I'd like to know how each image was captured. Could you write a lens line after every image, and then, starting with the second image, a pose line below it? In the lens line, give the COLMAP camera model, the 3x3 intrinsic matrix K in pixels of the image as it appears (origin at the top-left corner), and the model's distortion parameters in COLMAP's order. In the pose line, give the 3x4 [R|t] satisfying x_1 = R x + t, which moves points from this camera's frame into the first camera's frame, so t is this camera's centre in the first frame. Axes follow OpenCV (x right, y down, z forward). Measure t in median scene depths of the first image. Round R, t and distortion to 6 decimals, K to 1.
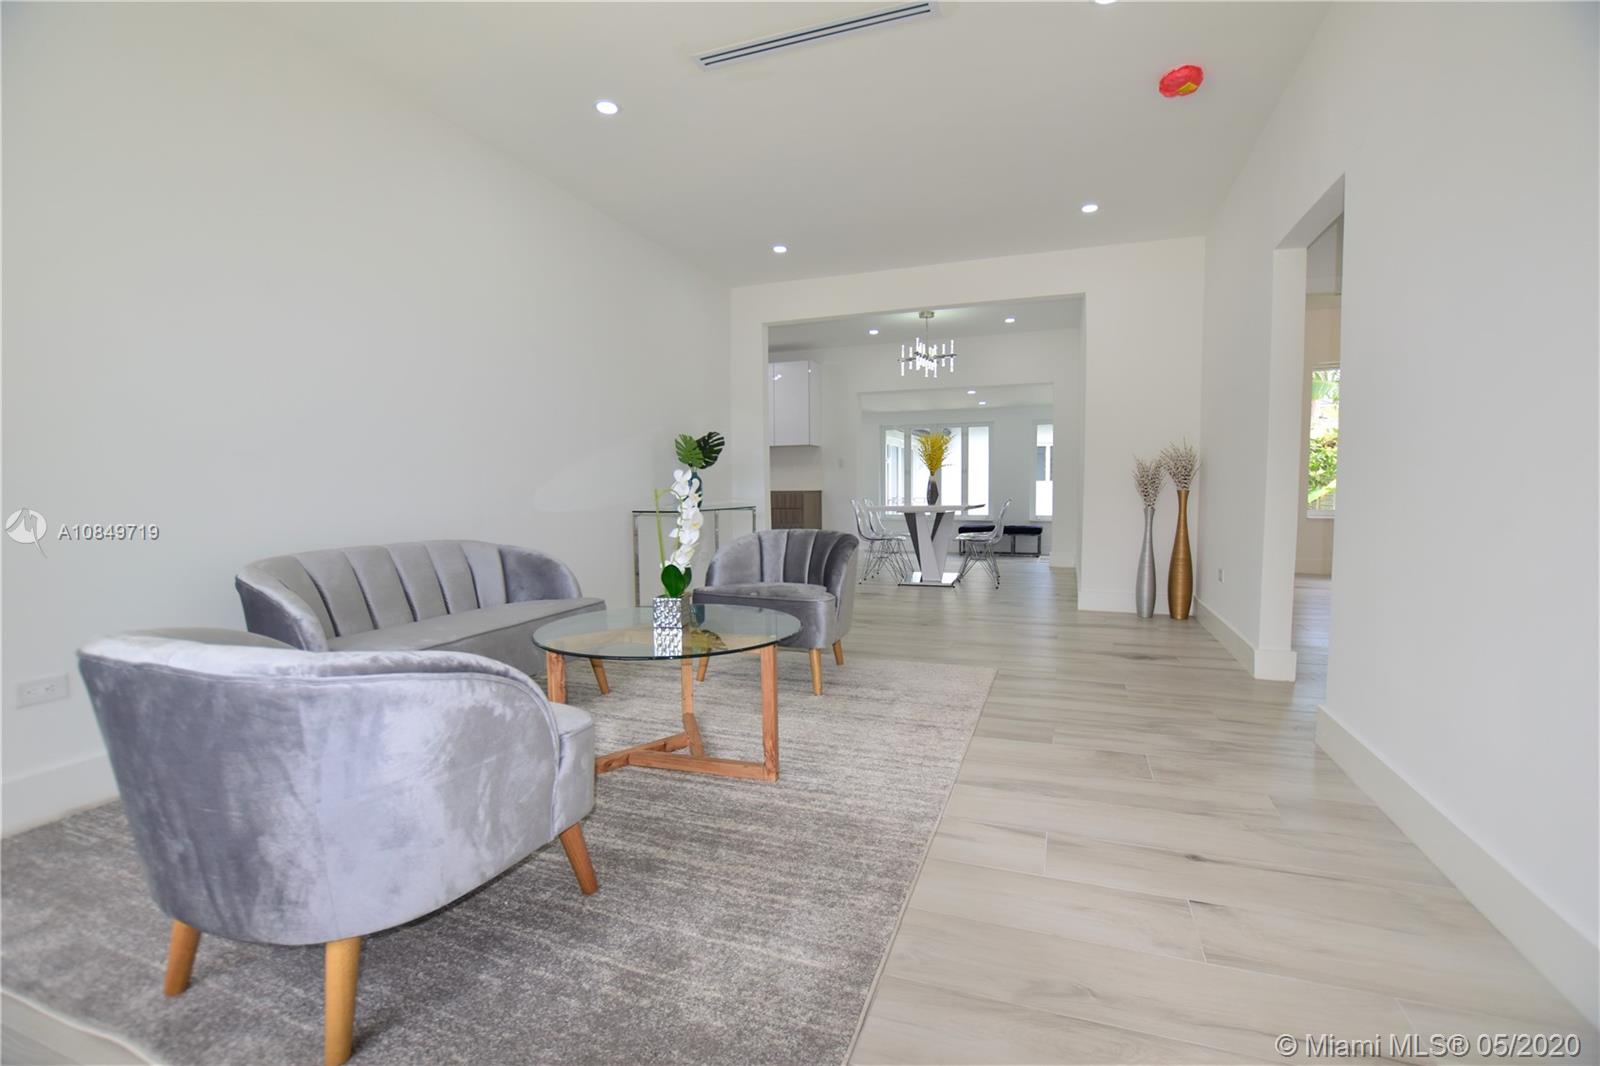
lens RADIAL K [[702.0, 0, 802.0], [0, 702.0, 538.3], [0, 0, 1]] dist [-0.030400, 0.000142]
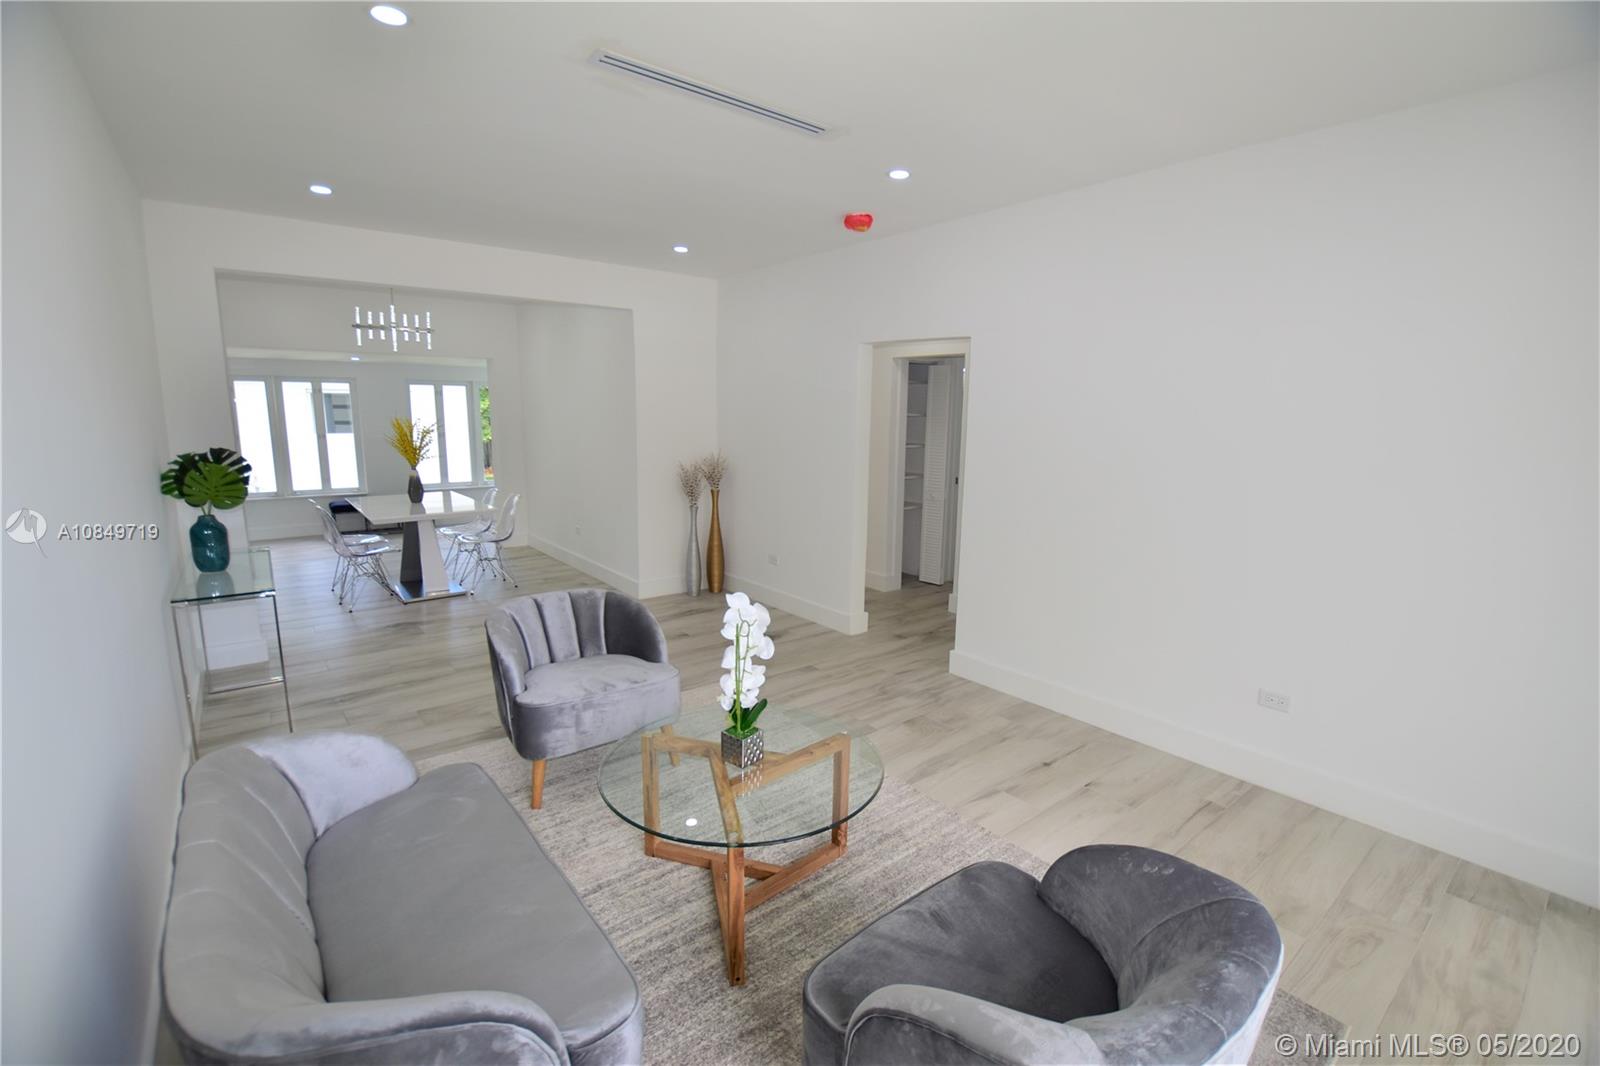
lens RADIAL K [[702.0, 0, 802.0], [0, 702.0, 538.3], [0, 0, 1]] dist [-0.030400, 0.000142]
pose [[0.510270, -0.136789, 0.849066, -0.561703], [0.044380, 0.990143, 0.132846, -0.181254], [-0.858868, -0.030106, 0.511311, 0.288198]]
